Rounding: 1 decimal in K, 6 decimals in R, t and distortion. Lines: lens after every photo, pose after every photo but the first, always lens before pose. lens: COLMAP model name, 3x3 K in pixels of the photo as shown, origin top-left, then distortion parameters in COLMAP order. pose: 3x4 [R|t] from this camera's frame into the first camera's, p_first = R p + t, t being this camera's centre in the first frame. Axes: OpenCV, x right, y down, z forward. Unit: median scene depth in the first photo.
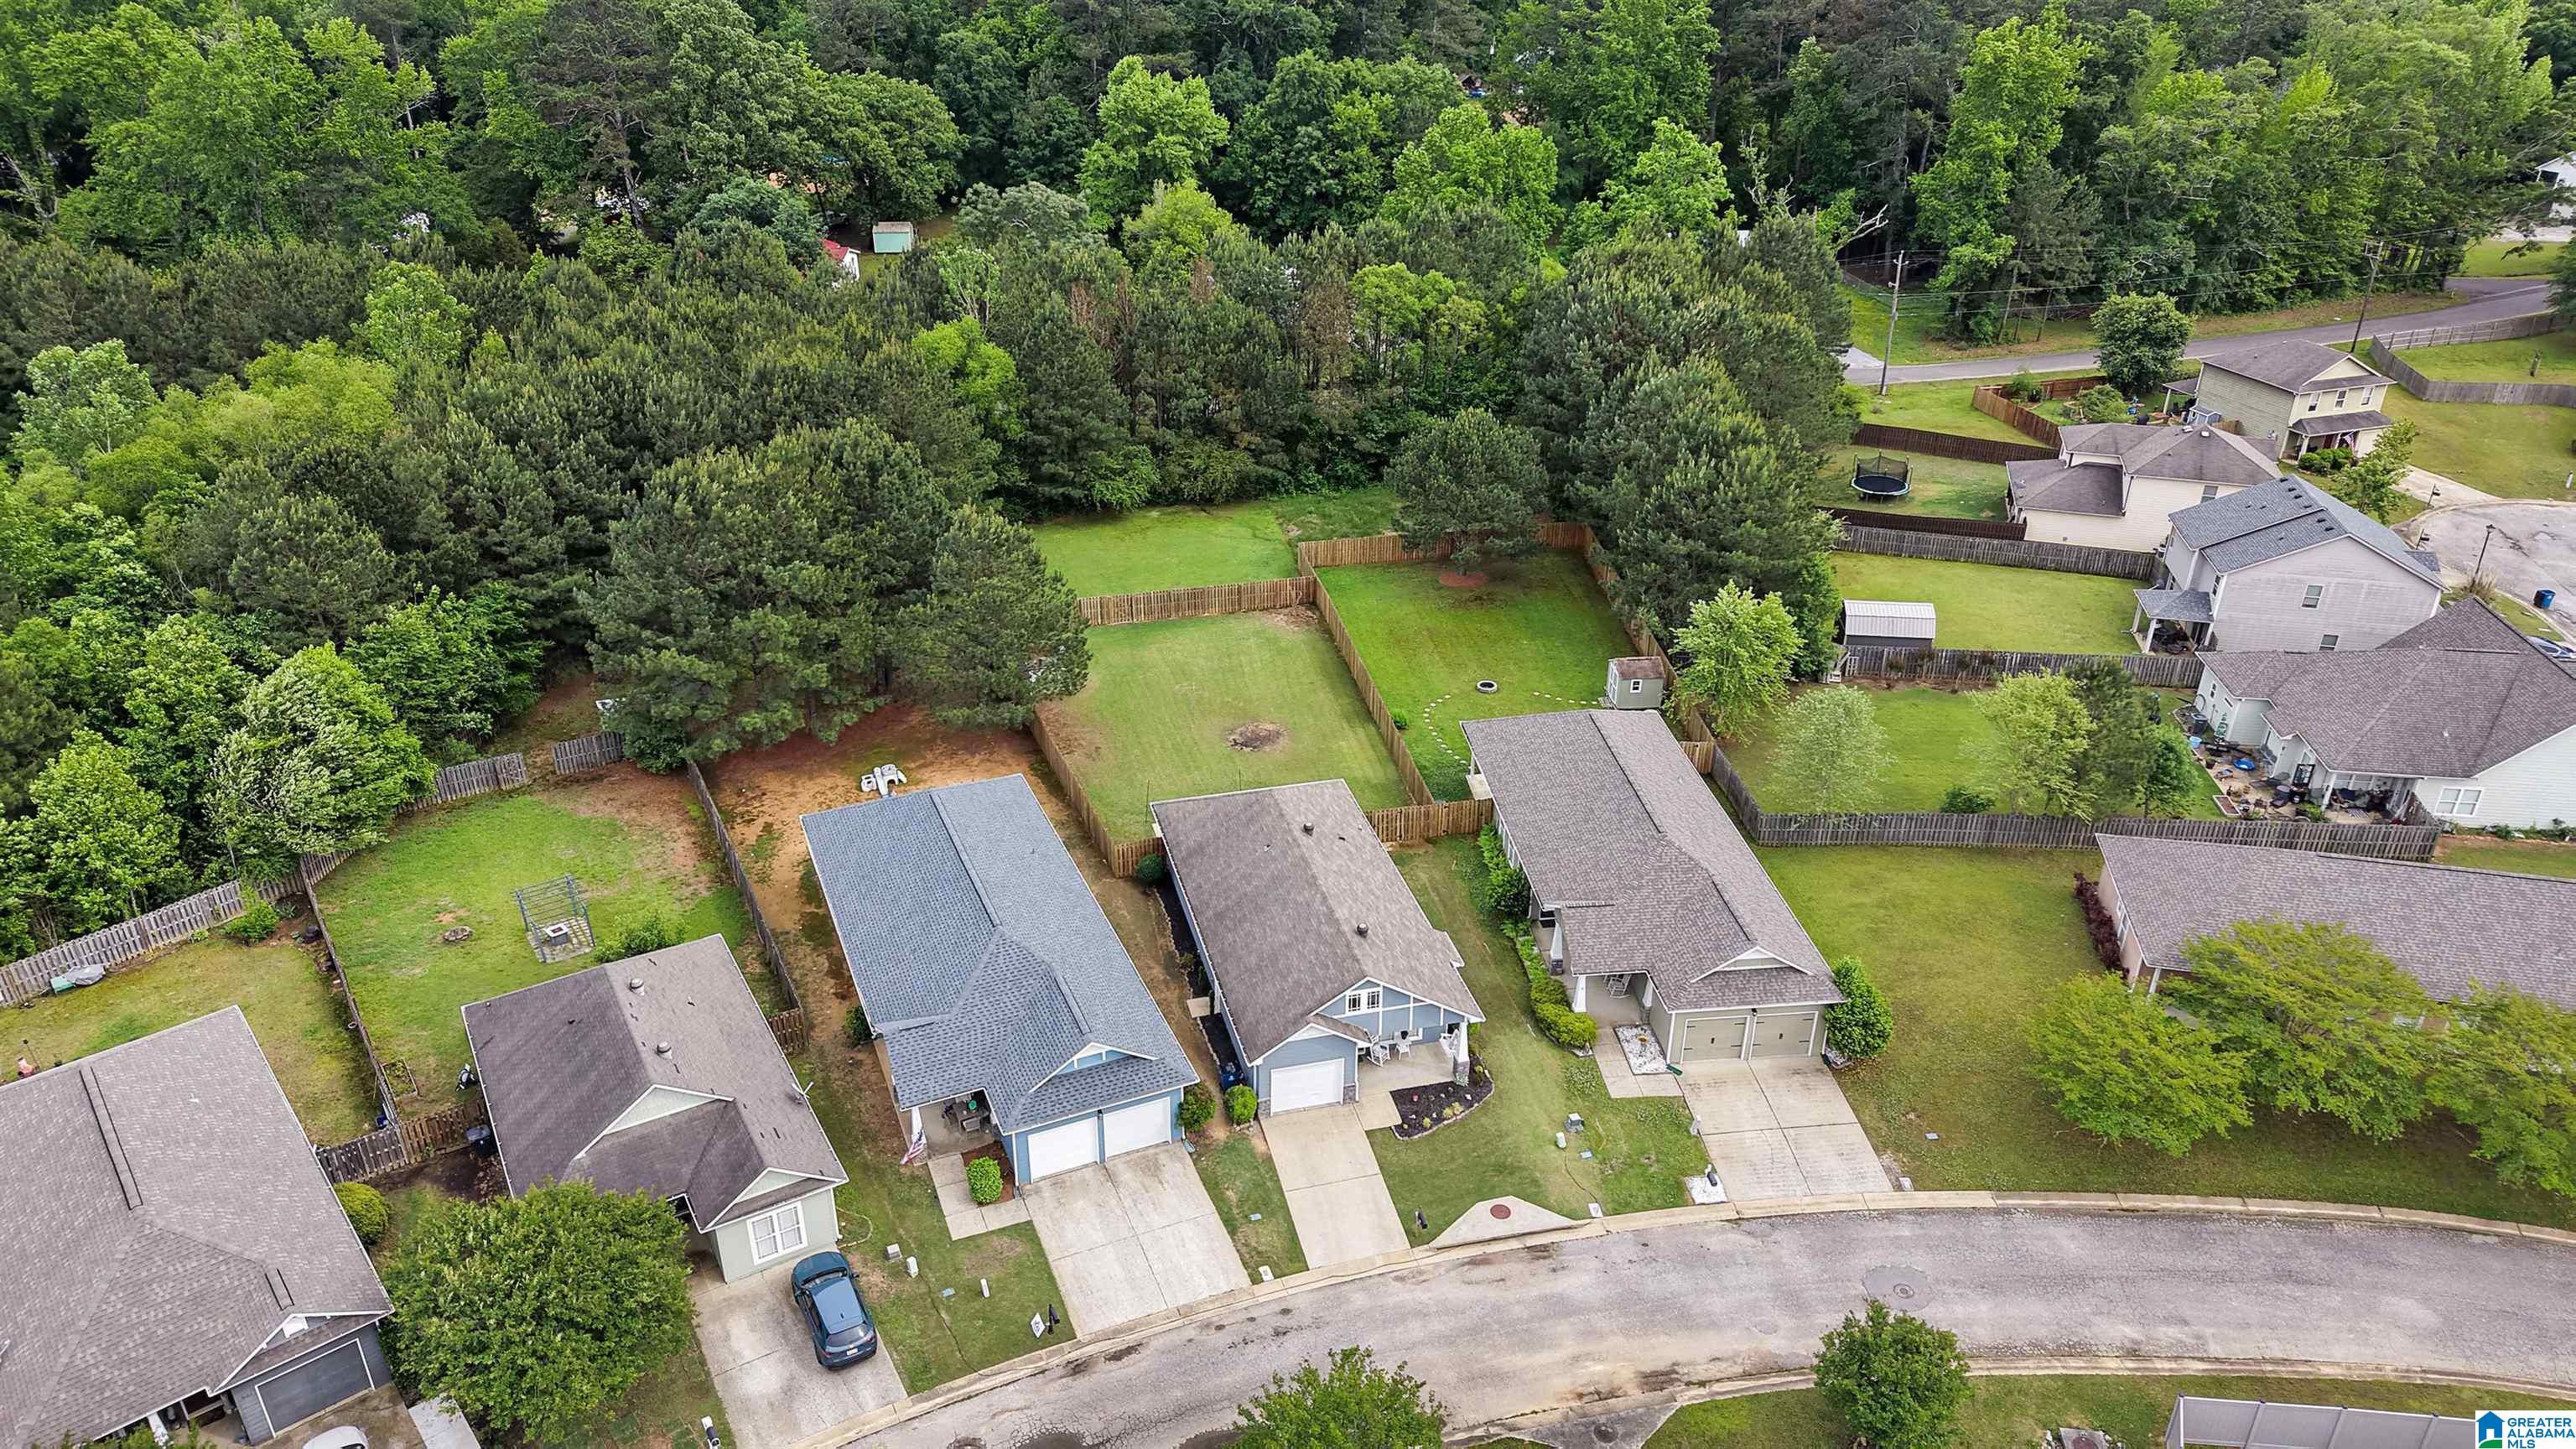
lens RADIAL K [[1732.5, 0, 1288.0], [0, 1732.5, 724.5], [0, 0, 1]] dist [0.015571, -0.009534]
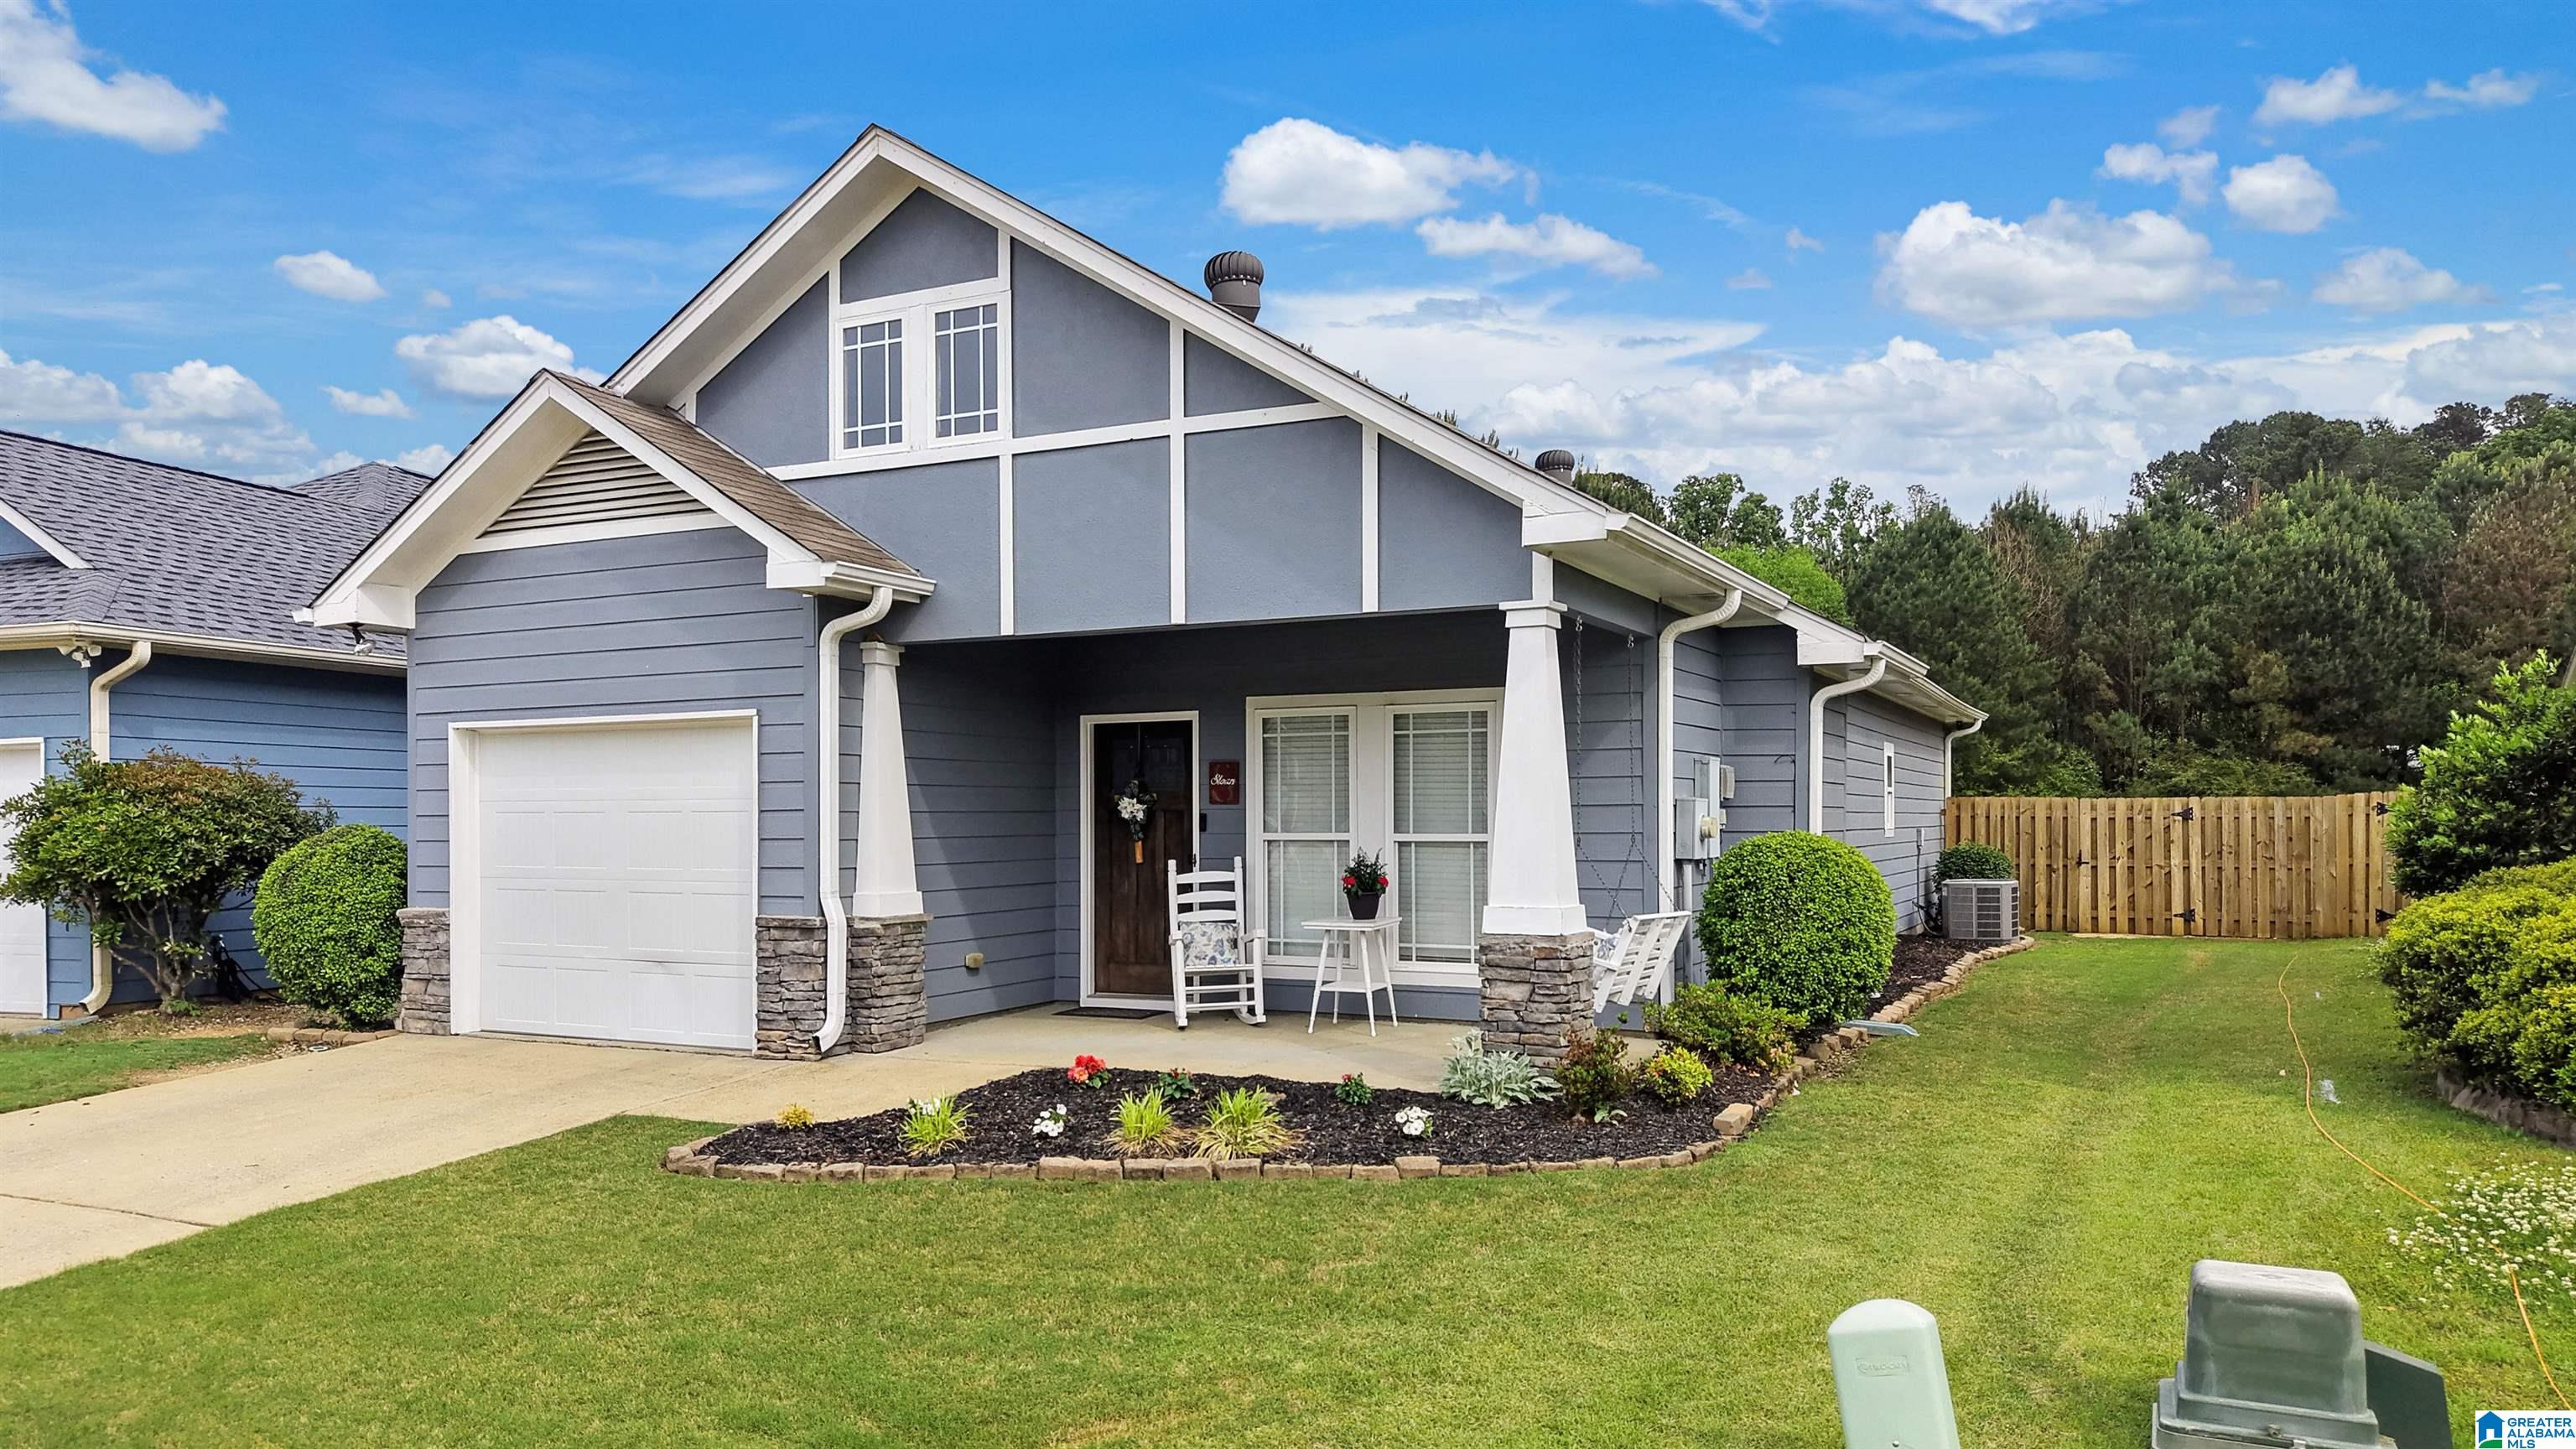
lens RADIAL K [[1765.0, 0, 1298.8], [0, 1765.0, 805.0], [0, 0, 1]] dist [0.002809, -0.002412]
pose [[0.752015, -0.022184, -0.658772, 0.136632], [-0.288875, 0.887249, -0.359640, 0.184241], [0.592473, 0.460758, 0.660816, 0.690455]]
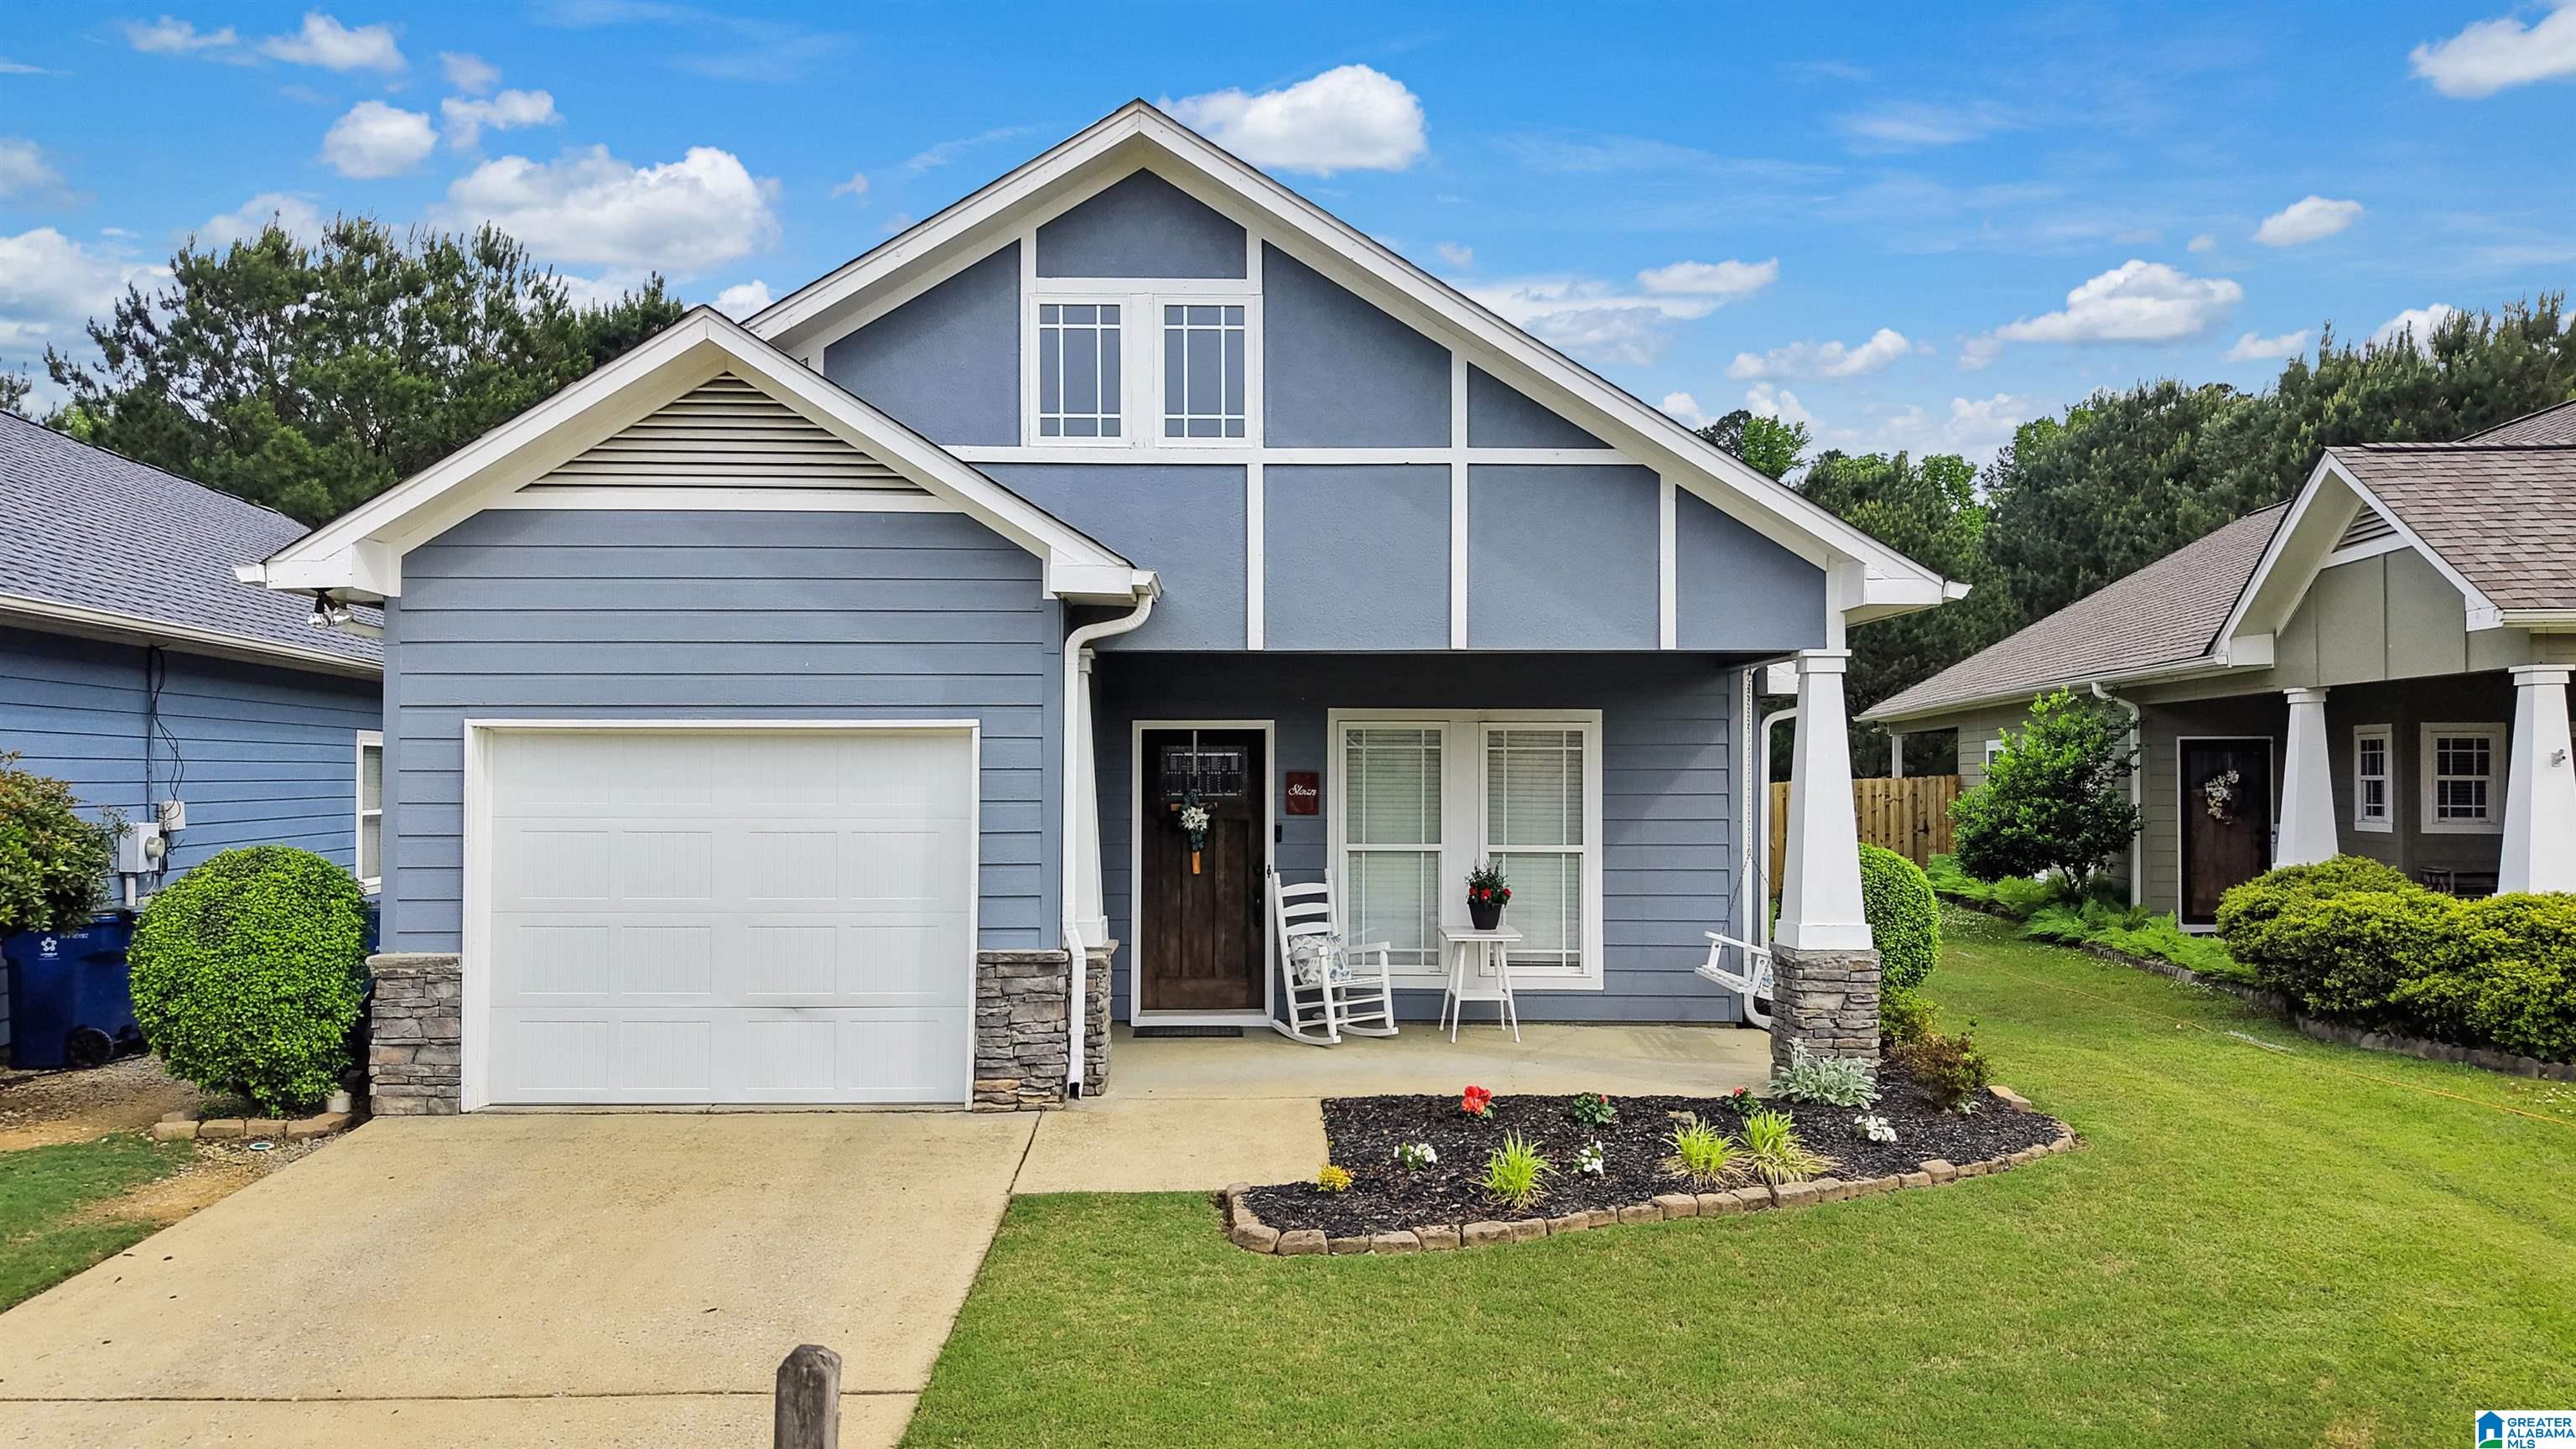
lens RADIAL K [[1732.5, 0, 1288.0], [0, 1732.5, 724.5], [0, 0, 1]] dist [0.015571, -0.009534]
pose [[0.972233, -0.017875, -0.233331, 0.069401], [-0.097101, 0.876378, -0.471734, 0.194638], [0.212919, 0.481292, 0.850308, 0.657747]]
